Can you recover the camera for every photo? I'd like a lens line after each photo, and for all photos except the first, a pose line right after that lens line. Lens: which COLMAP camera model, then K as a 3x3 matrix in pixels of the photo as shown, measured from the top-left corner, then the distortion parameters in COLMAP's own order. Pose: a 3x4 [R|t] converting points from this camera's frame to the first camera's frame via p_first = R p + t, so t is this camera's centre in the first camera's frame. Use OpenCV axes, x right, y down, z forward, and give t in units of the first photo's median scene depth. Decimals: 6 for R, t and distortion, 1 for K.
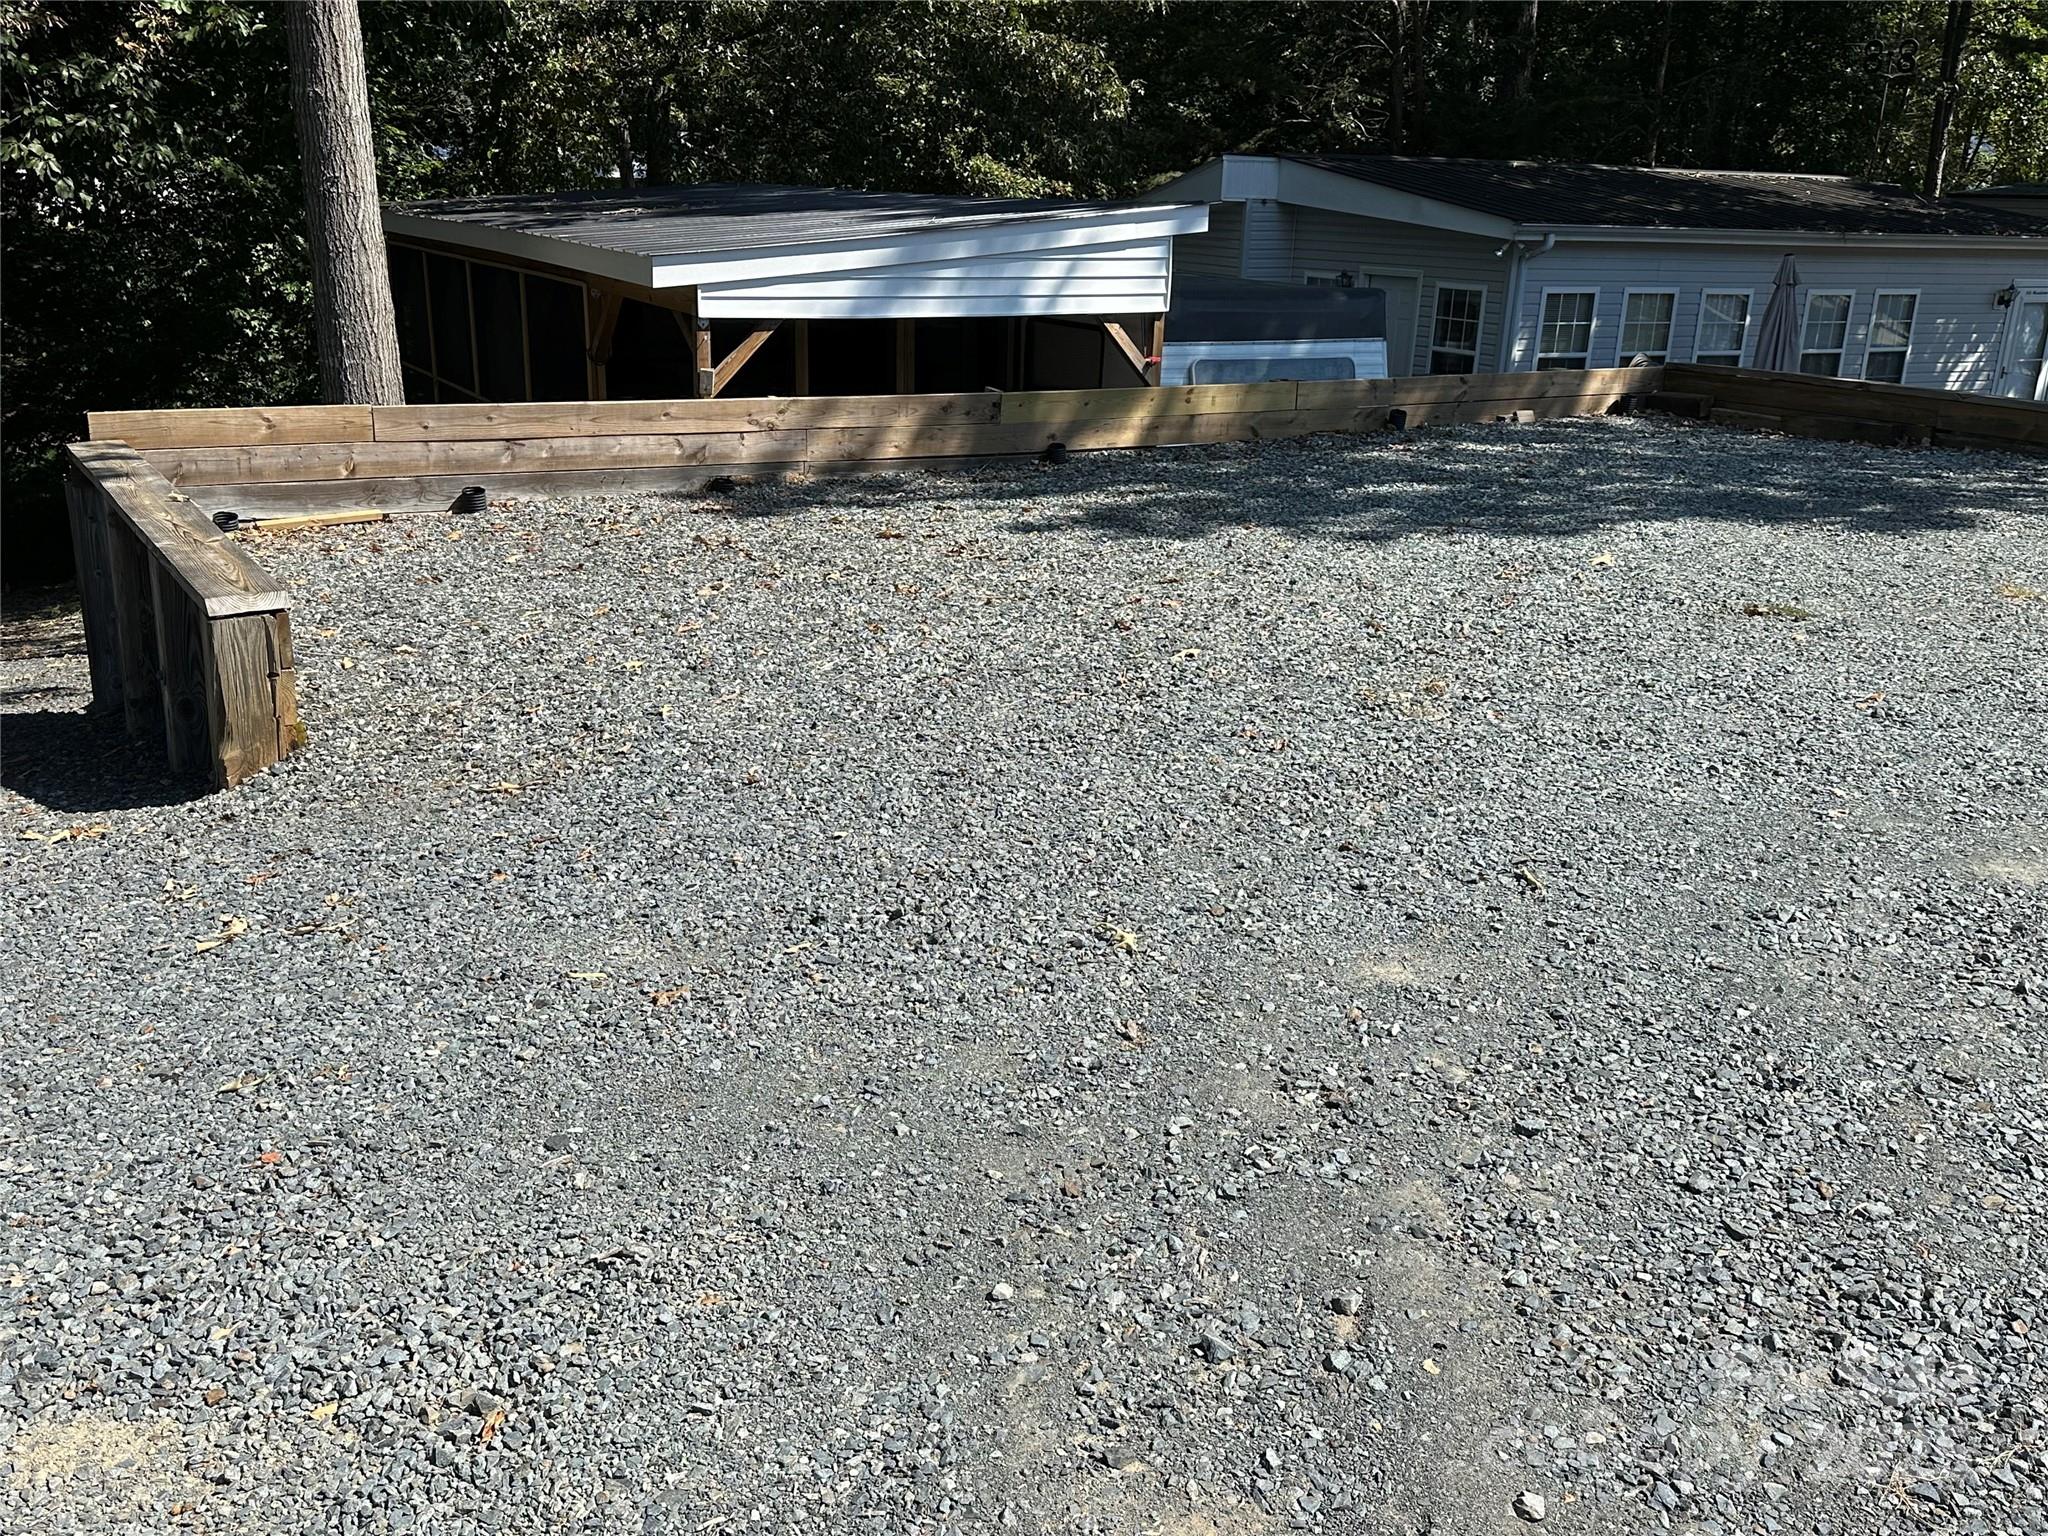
lens RADIAL K [[1765.1, 0, 1021.3], [0, 1765.1, 767.6], [0, 0, 1]] dist [0.015346, -0.016227]
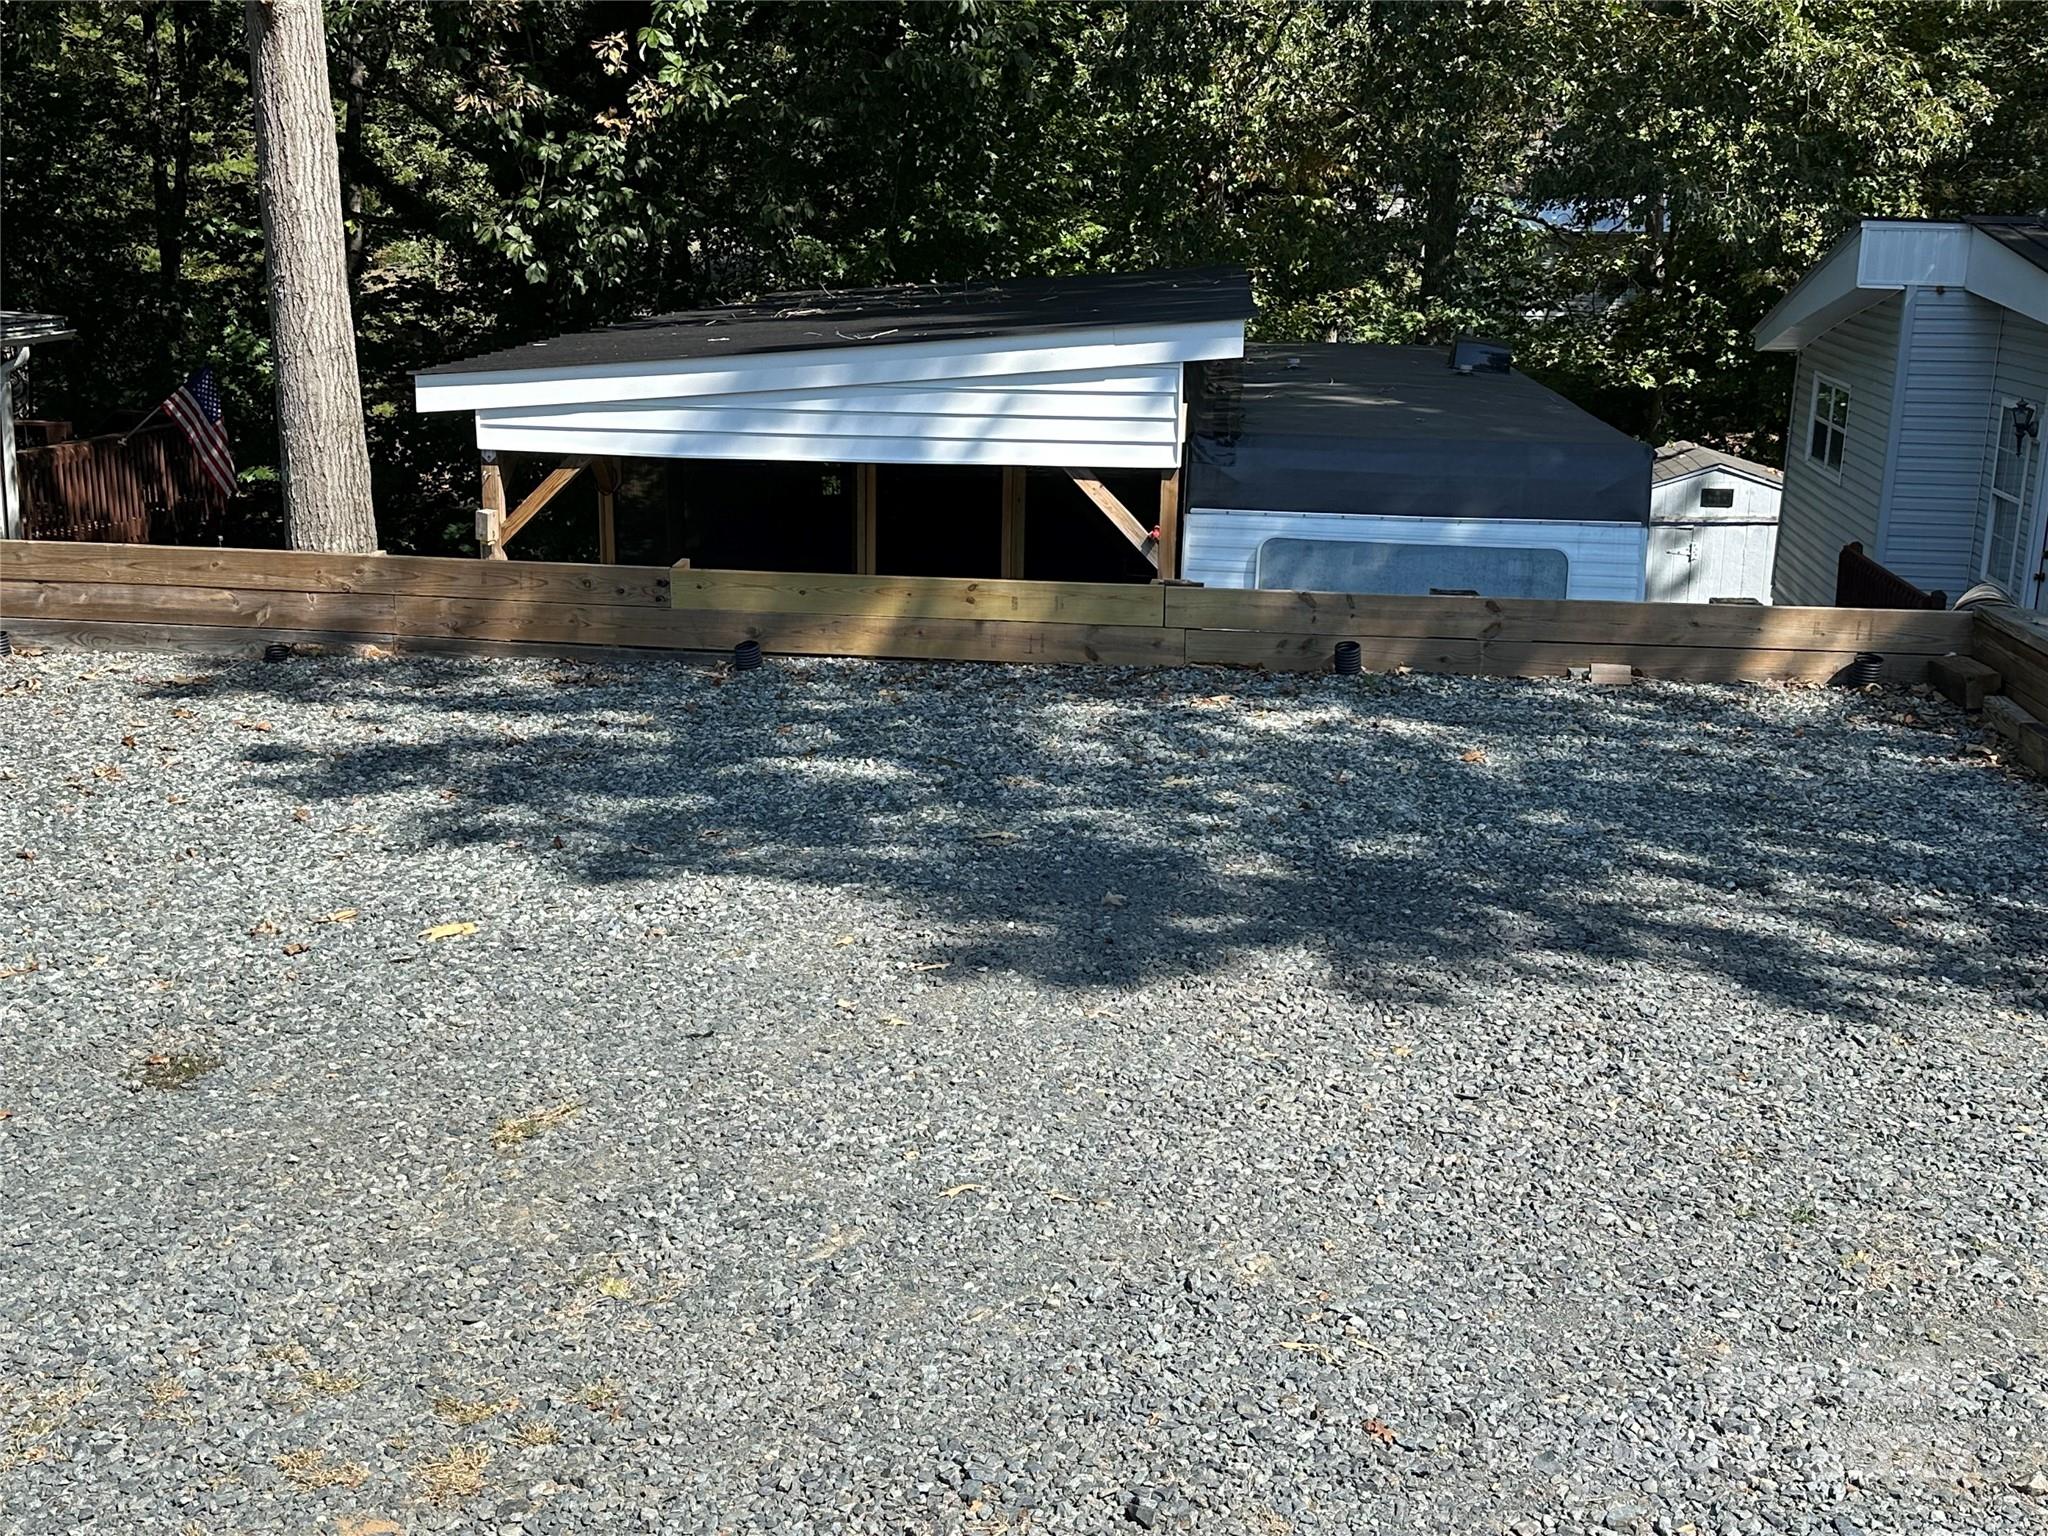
lens RADIAL K [[2229.2, 0, 1023.4], [0, 2229.2, 771.9], [0, 0, 1]] dist [0.022233, 0.000000]
pose [[0.830771, 0.126050, -0.542154, 0.550153], [-0.171595, 0.984580, -0.034030, -0.105719], [0.529505, 0.121302, 0.839590, 0.260590]]
